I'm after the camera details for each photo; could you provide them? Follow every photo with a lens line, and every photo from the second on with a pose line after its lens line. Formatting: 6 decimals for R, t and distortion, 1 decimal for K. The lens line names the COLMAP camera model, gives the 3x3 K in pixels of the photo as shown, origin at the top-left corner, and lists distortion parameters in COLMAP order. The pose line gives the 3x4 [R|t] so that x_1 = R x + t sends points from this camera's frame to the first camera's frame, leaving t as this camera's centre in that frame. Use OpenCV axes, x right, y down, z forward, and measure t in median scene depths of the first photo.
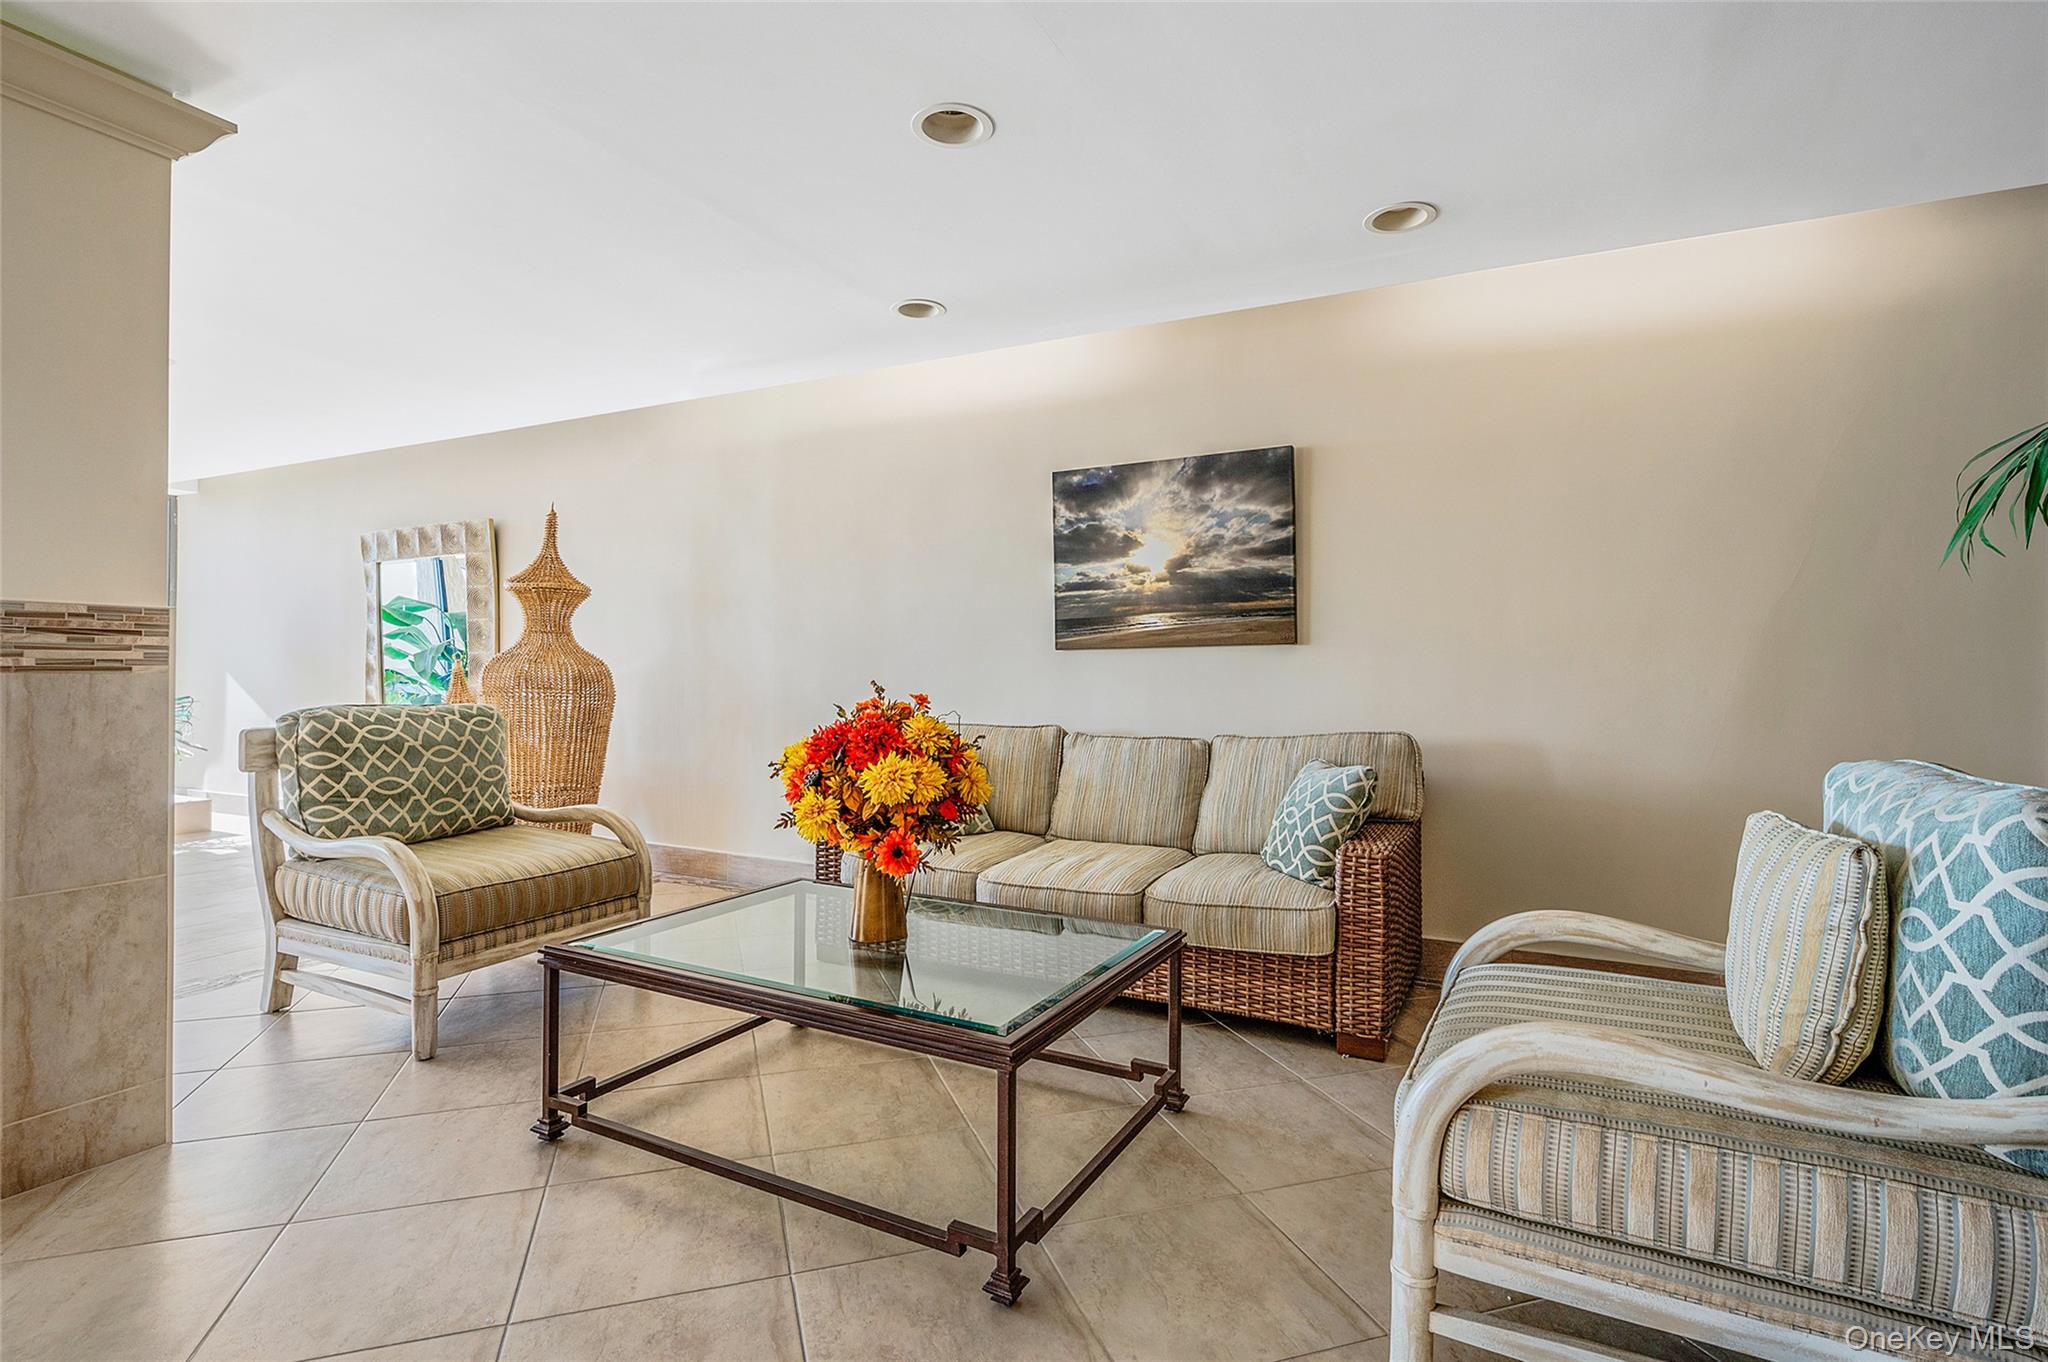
lens RADIAL K [[1011.9, 0, 1016.0], [0, 1011.9, 683.0], [0, 0, 1]] dist [-0.004961, -0.000736]
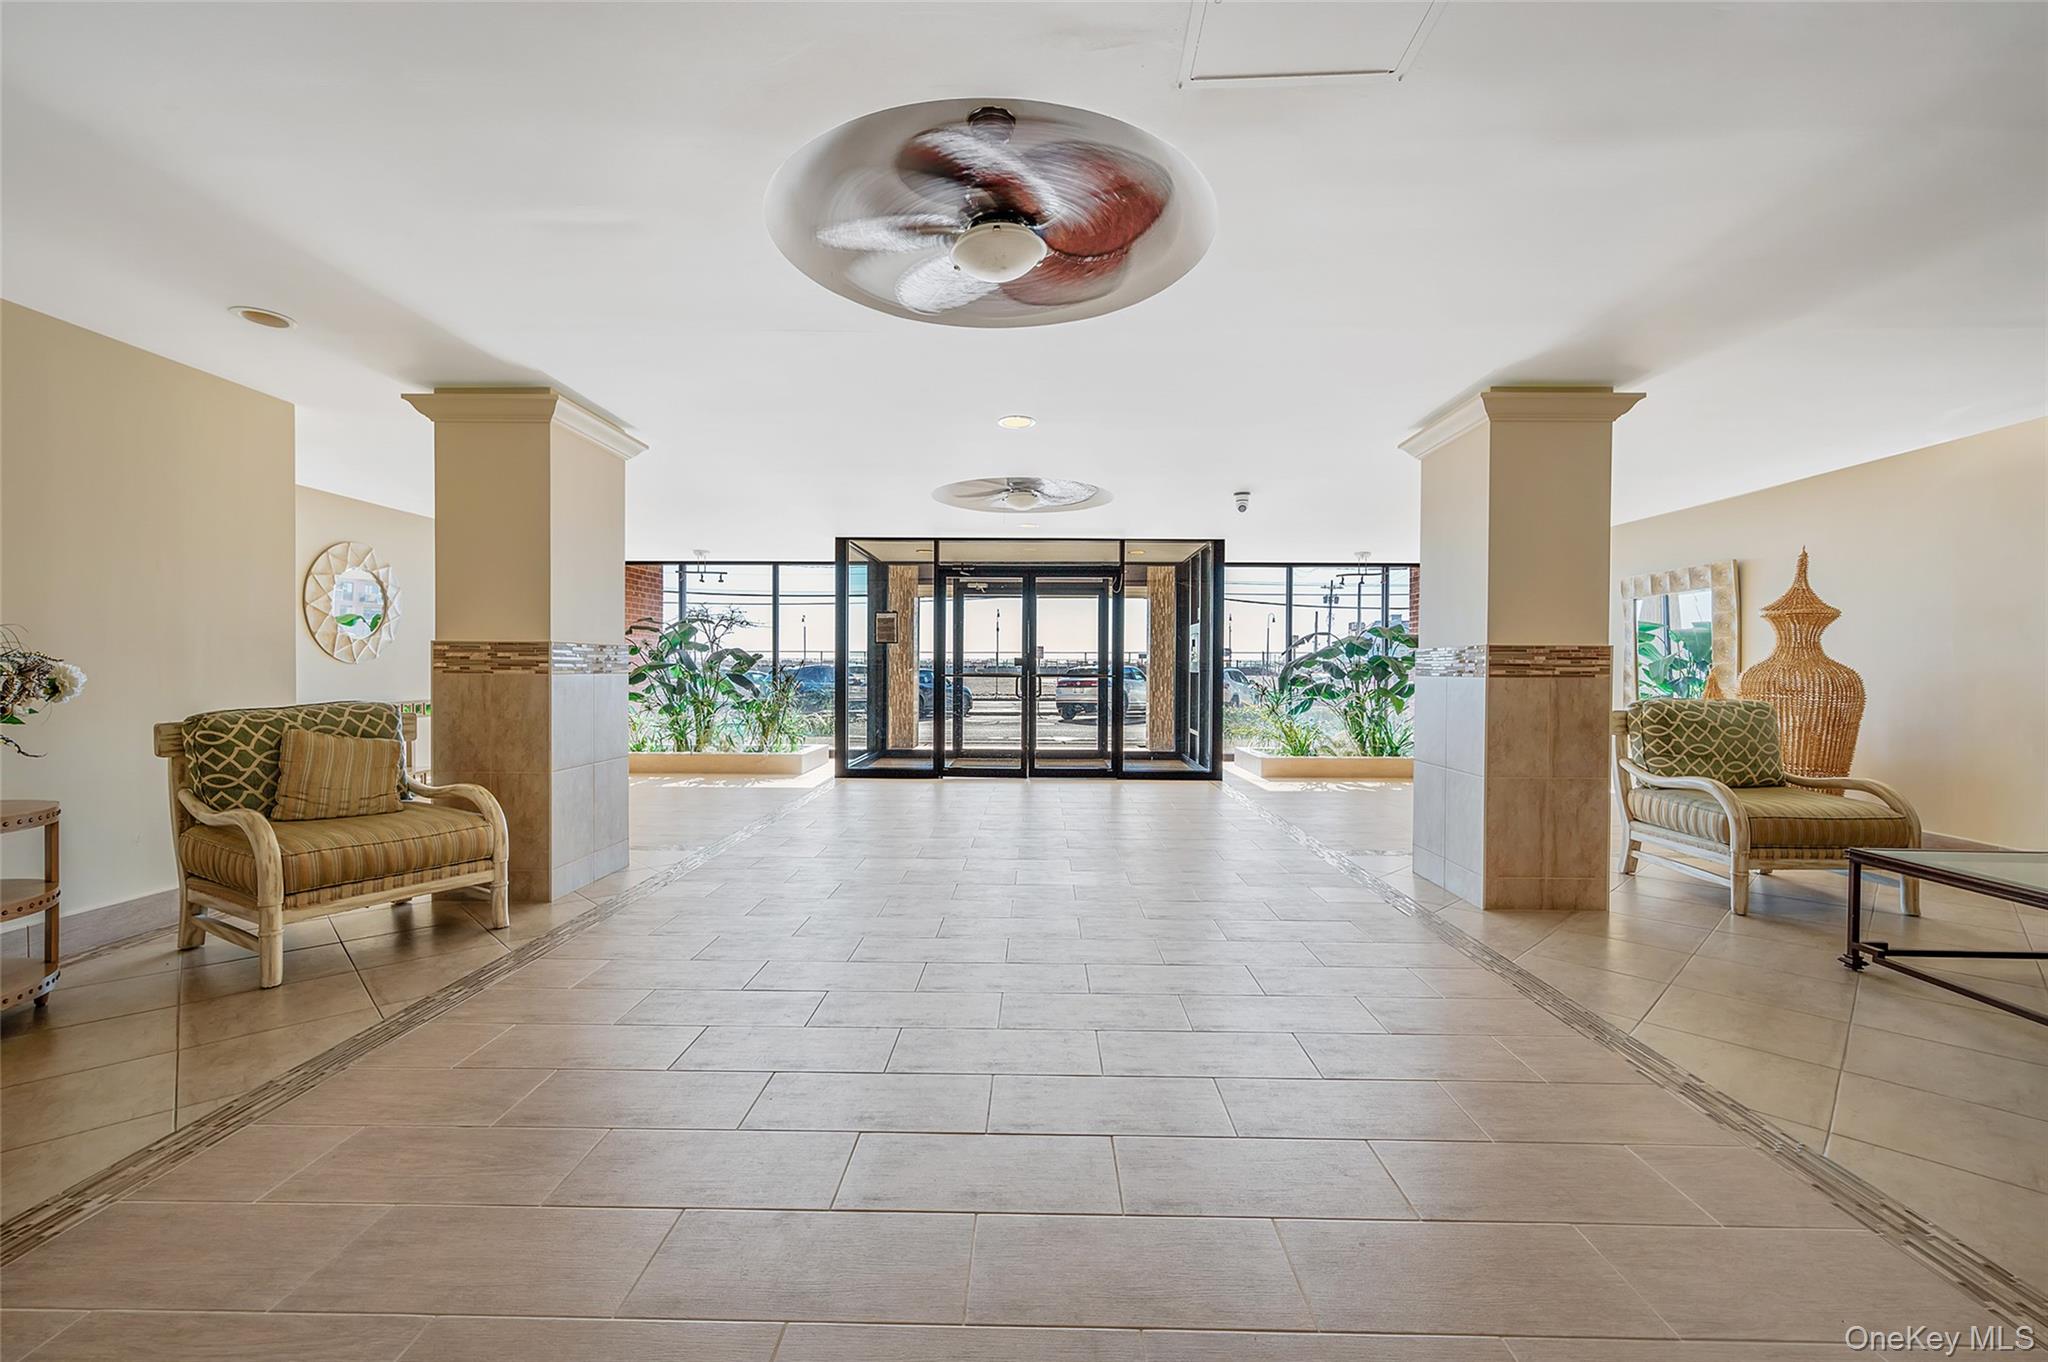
lens RADIAL K [[877.5, 0, 1017.7], [0, 877.5, 675.2], [0, 0, 1]] dist [-0.002367, 0.001669]
pose [[0.445914, 0.003785, -0.895068, 0.134240], [-0.015350, 0.999876, -0.003419, 0.005696], [0.894944, 0.015264, 0.445917, -0.565243]]
